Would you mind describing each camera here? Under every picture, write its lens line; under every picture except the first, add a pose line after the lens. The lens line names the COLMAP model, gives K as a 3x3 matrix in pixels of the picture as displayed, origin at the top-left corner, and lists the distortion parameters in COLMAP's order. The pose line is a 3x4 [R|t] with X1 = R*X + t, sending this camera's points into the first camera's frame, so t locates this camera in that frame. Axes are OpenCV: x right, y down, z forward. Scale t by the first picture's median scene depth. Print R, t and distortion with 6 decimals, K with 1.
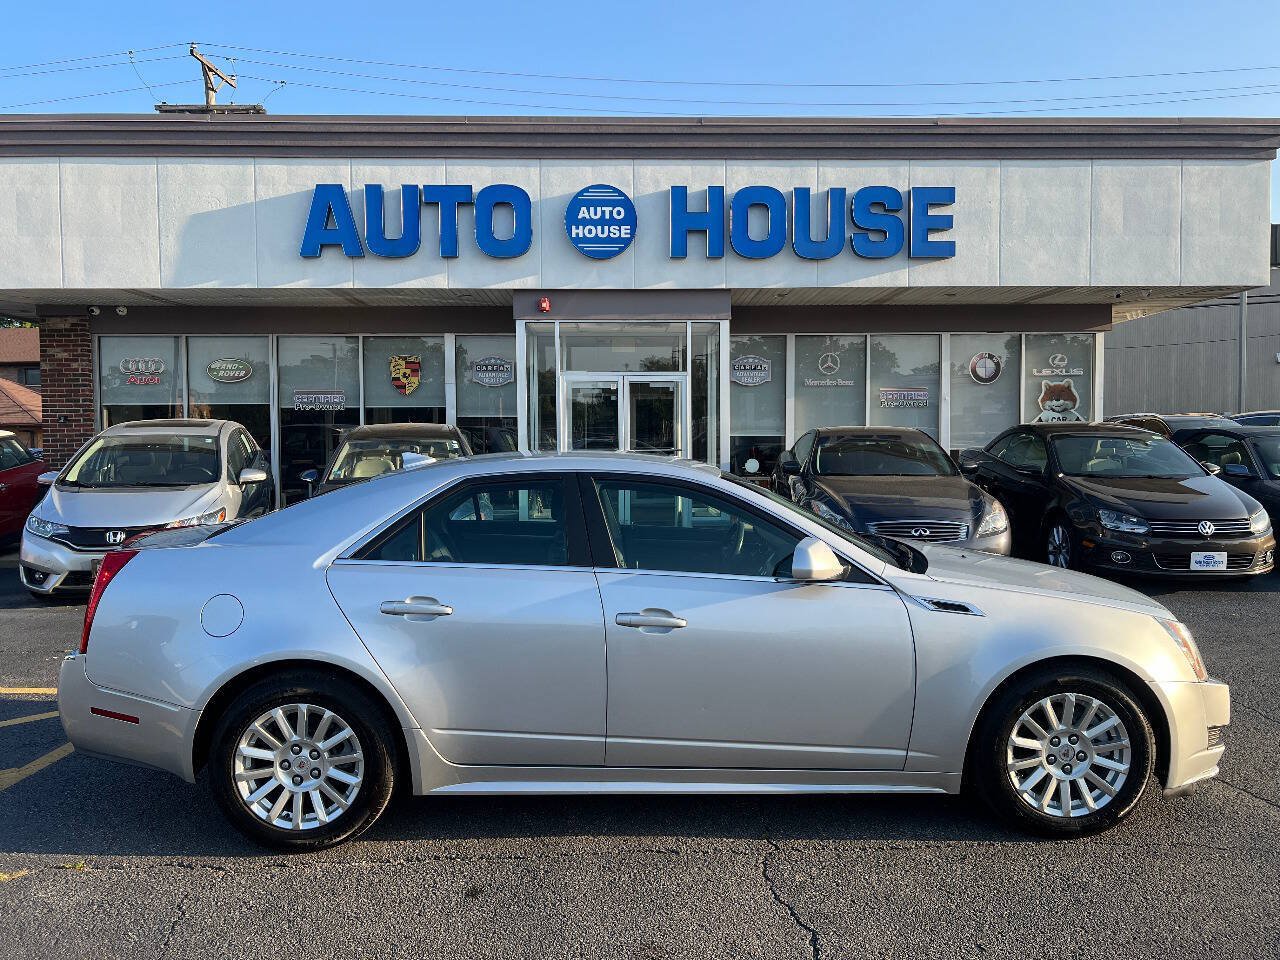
lens RADIAL K [[961.3, 0, 649.4], [0, 961.3, 474.4], [0, 0, 1]] dist [0.056019, -0.063988]
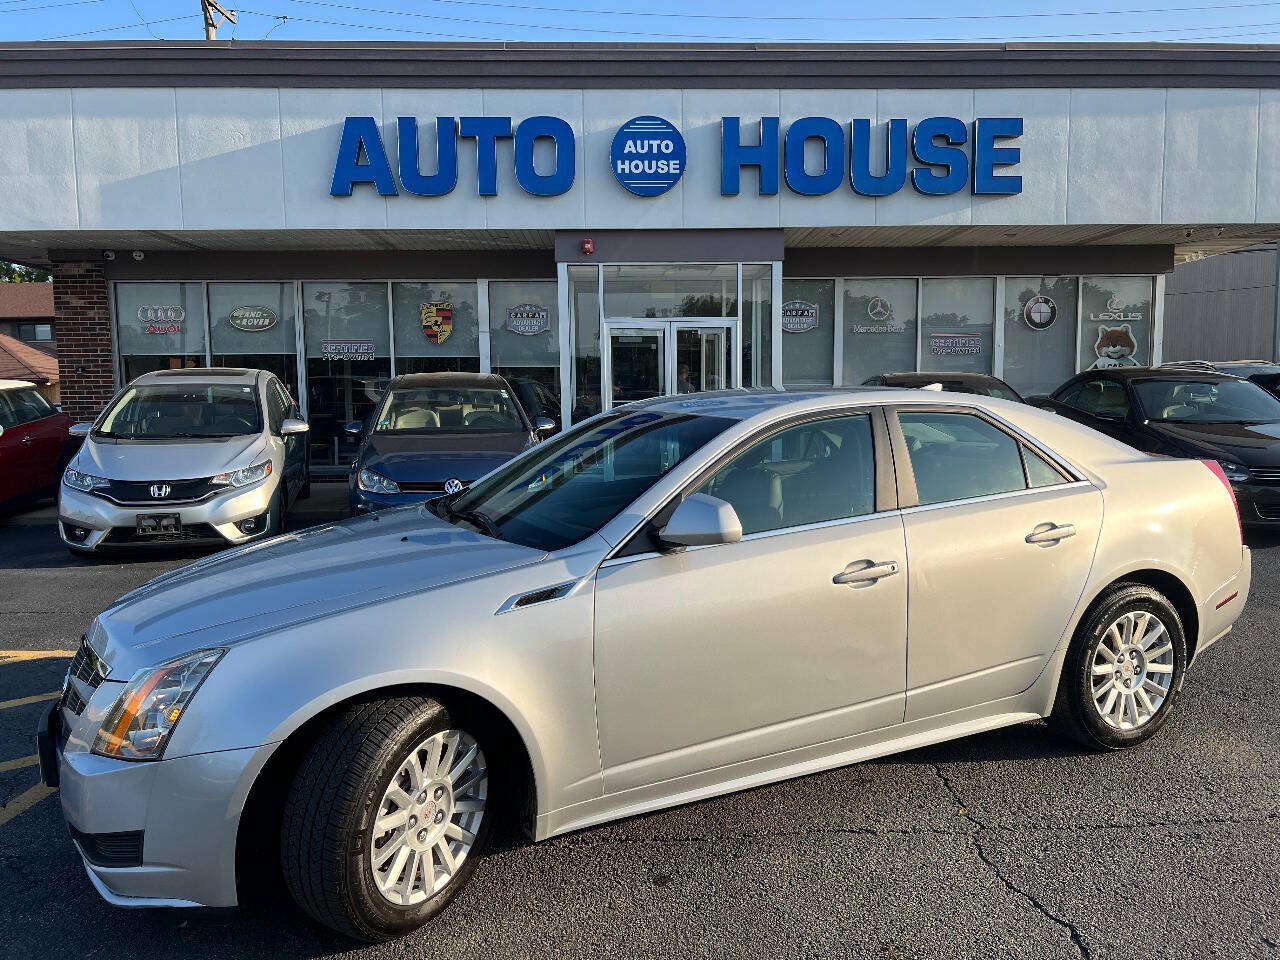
lens RADIAL K [[961.3, 0, 650.2], [0, 961.3, 484.6], [0, 0, 1]] dist [0.056019, -0.063988]
pose [[0.999965, -0.005276, 0.006539, -0.056098], [0.004907, 0.998465, 0.055166, 0.006162], [-0.006820, -0.055132, 0.998456, 0.039353]]
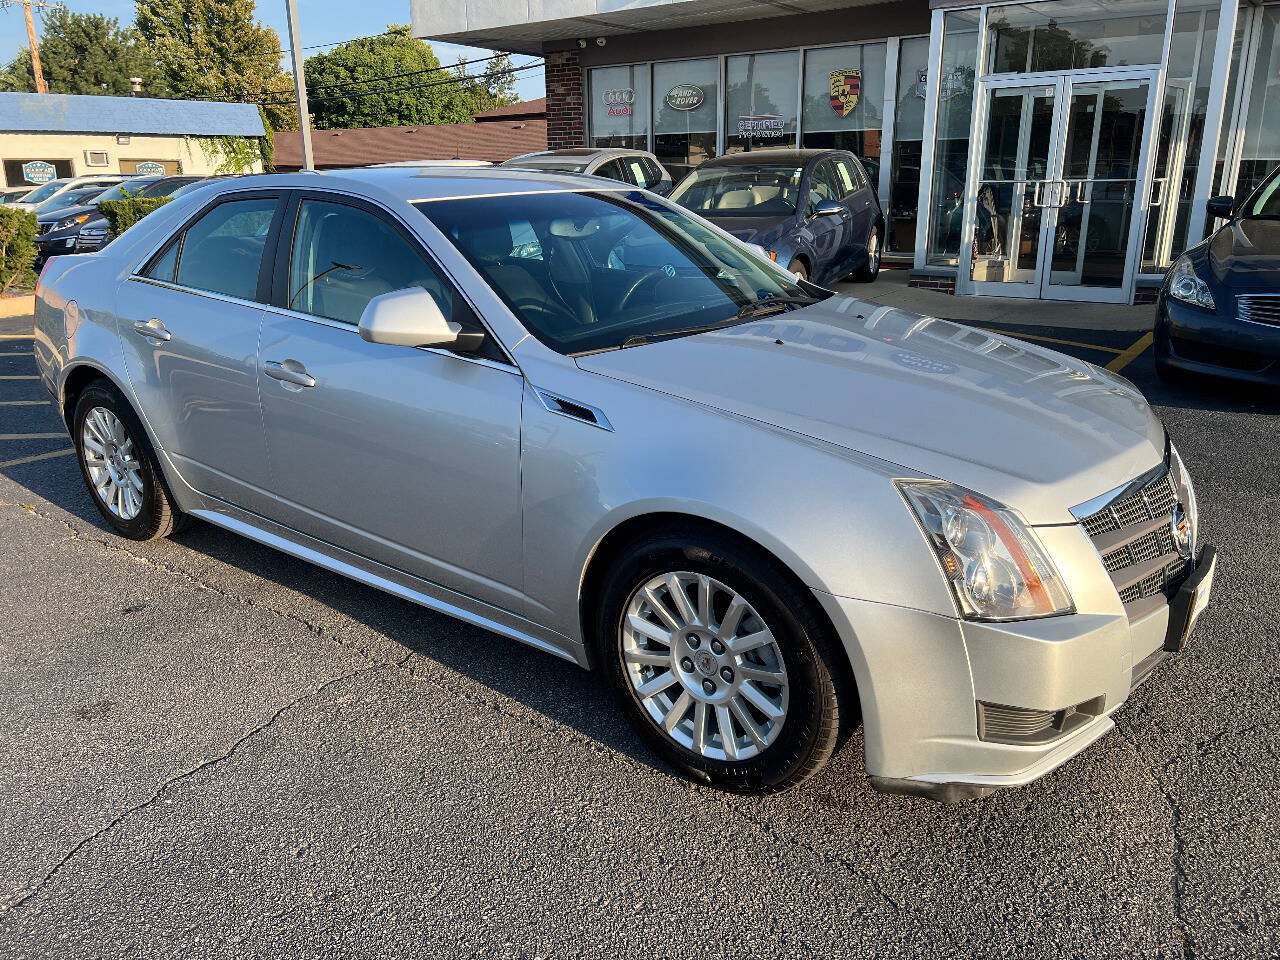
lens RADIAL K [[961.3, 0, 644.1], [0, 961.3, 465.4], [0, 0, 1]] dist [0.056019, -0.063988]
pose [[0.777104, 0.181171, -0.602732, 0.236618], [-0.023068, 0.965228, 0.260390, 0.000430], [0.628949, -0.188446, 0.754262, 0.169370]]
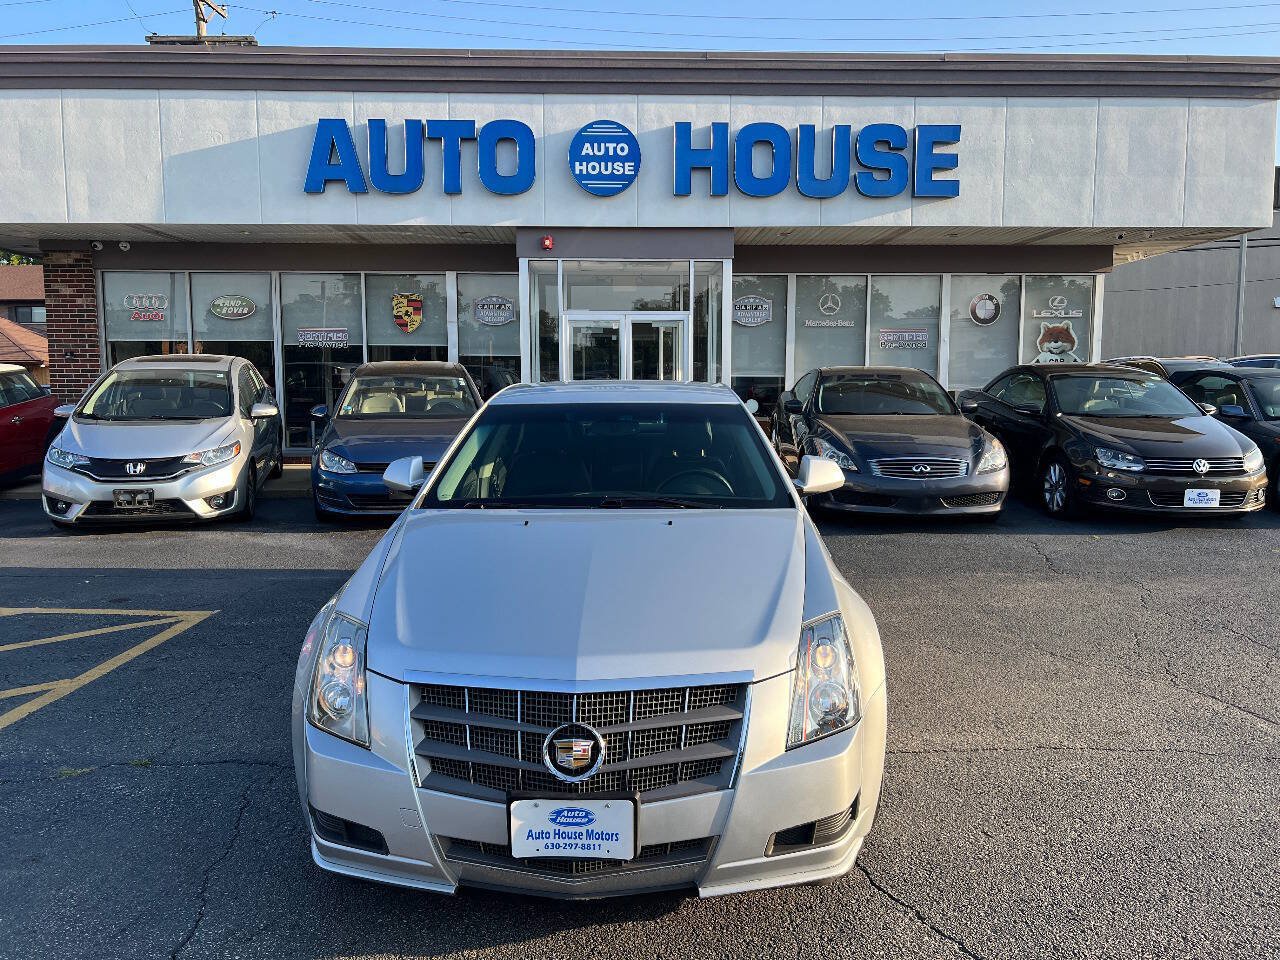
lens RADIAL K [[961.3, 0, 637.7], [0, 961.3, 475.1], [0, 0, 1]] dist [0.056019, -0.063988]
pose [[0.999981, 0.006124, -0.000622, -0.013504], [-0.006077, 0.998261, 0.058634, 0.005931], [0.000980, -0.058629, 0.998279, -0.015565]]
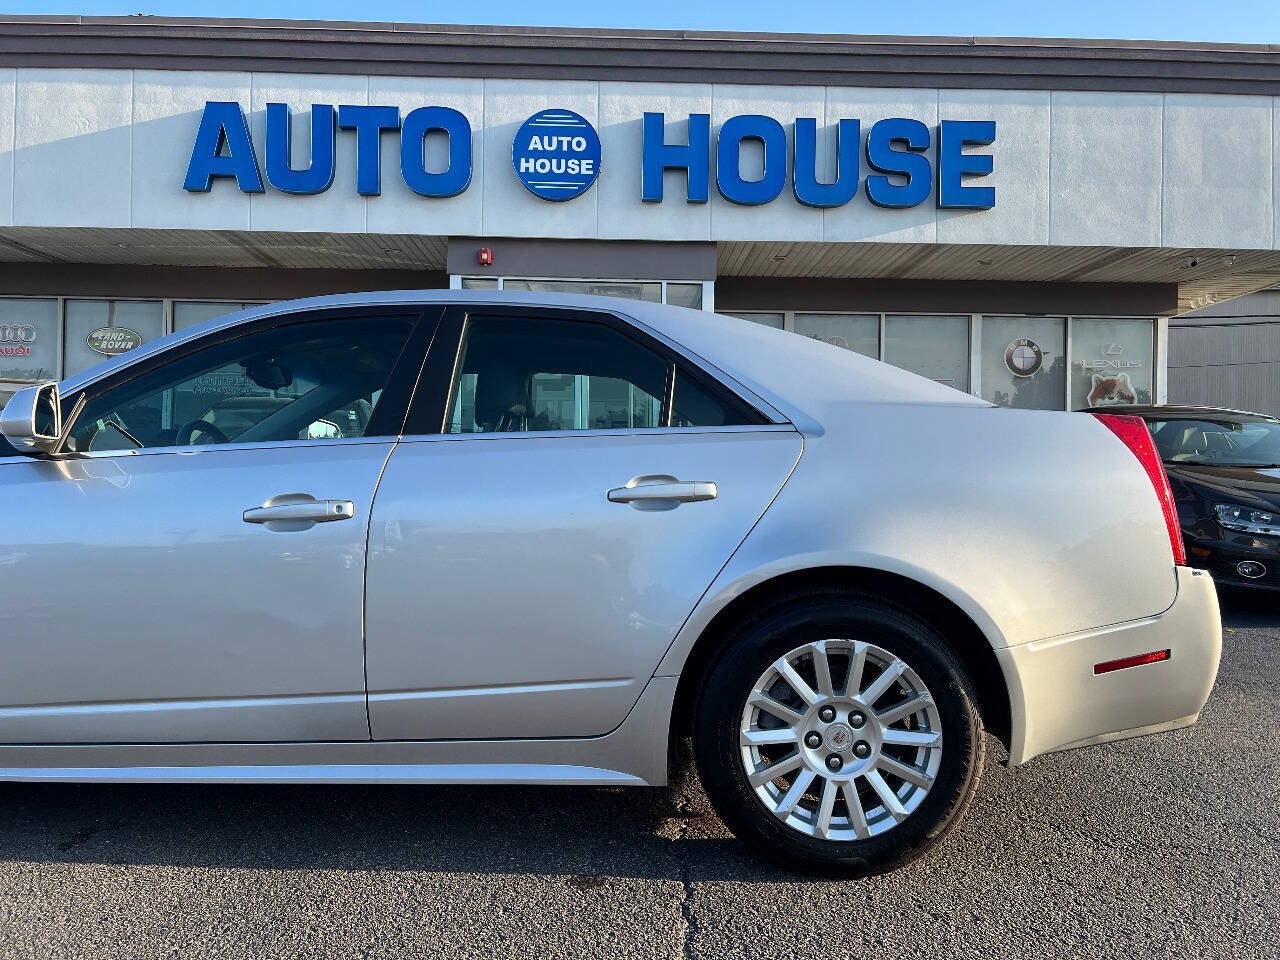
lens RADIAL K [[961.3, 0, 634.1], [0, 961.3, 473.8], [0, 0, 1]] dist [0.056019, -0.063988]
pose [[0.999727, 0.019936, -0.012225, 0.029858], [-0.020491, 0.998684, -0.047012, 0.042348], [0.011272, 0.047250, 0.998820, 0.202528]]
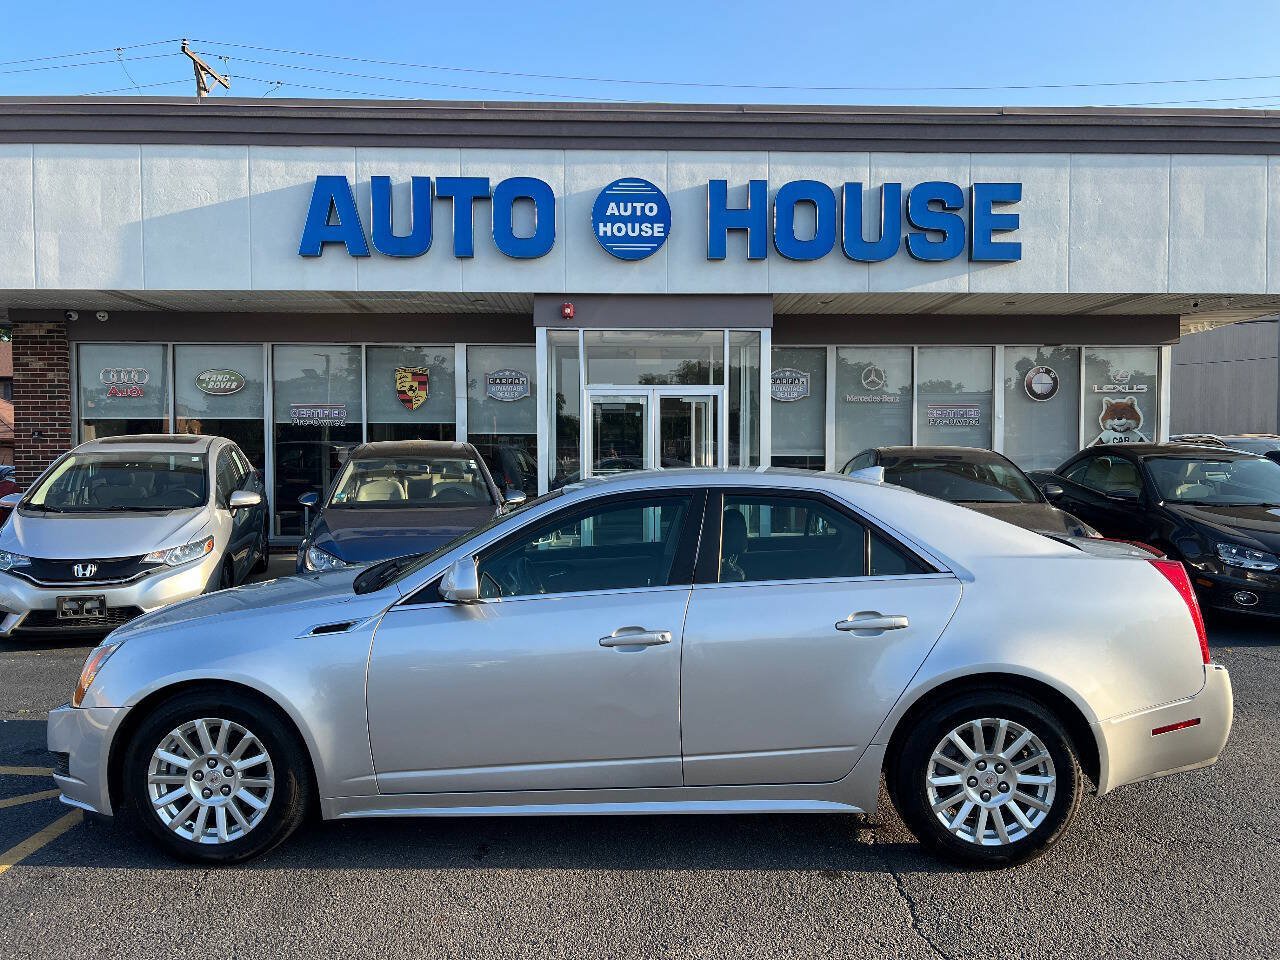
lens RADIAL K [[961.3, 0, 644.4], [0, 961.3, 487.0], [0, 0, 1]] dist [0.056019, -0.063988]
pose [[0.999982, 0.004814, 0.003707, -0.040244], [-0.004788, 0.999964, -0.006969, -0.004084], [-0.003740, 0.006951, 0.999969, 0.095585]]
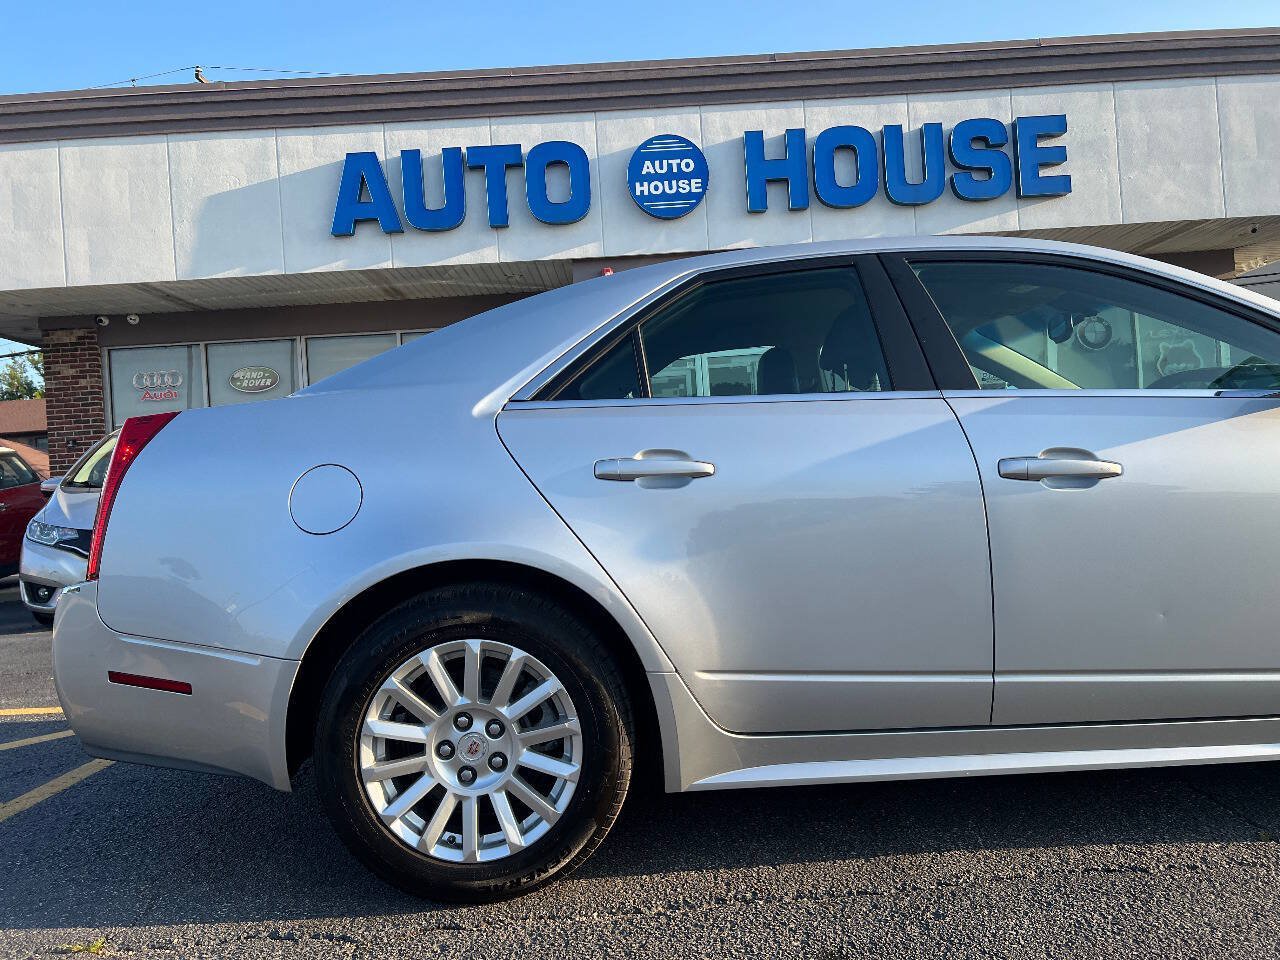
lens RADIAL K [[961.3, 0, 650.8], [0, 961.3, 475.1], [0, 0, 1]] dist [0.056019, -0.063988]
pose [[0.998286, -0.057913, -0.008414, -0.074199], [0.057430, 0.997132, -0.049282, 0.053277], [0.011244, 0.048715, 0.998749, 0.129634]]
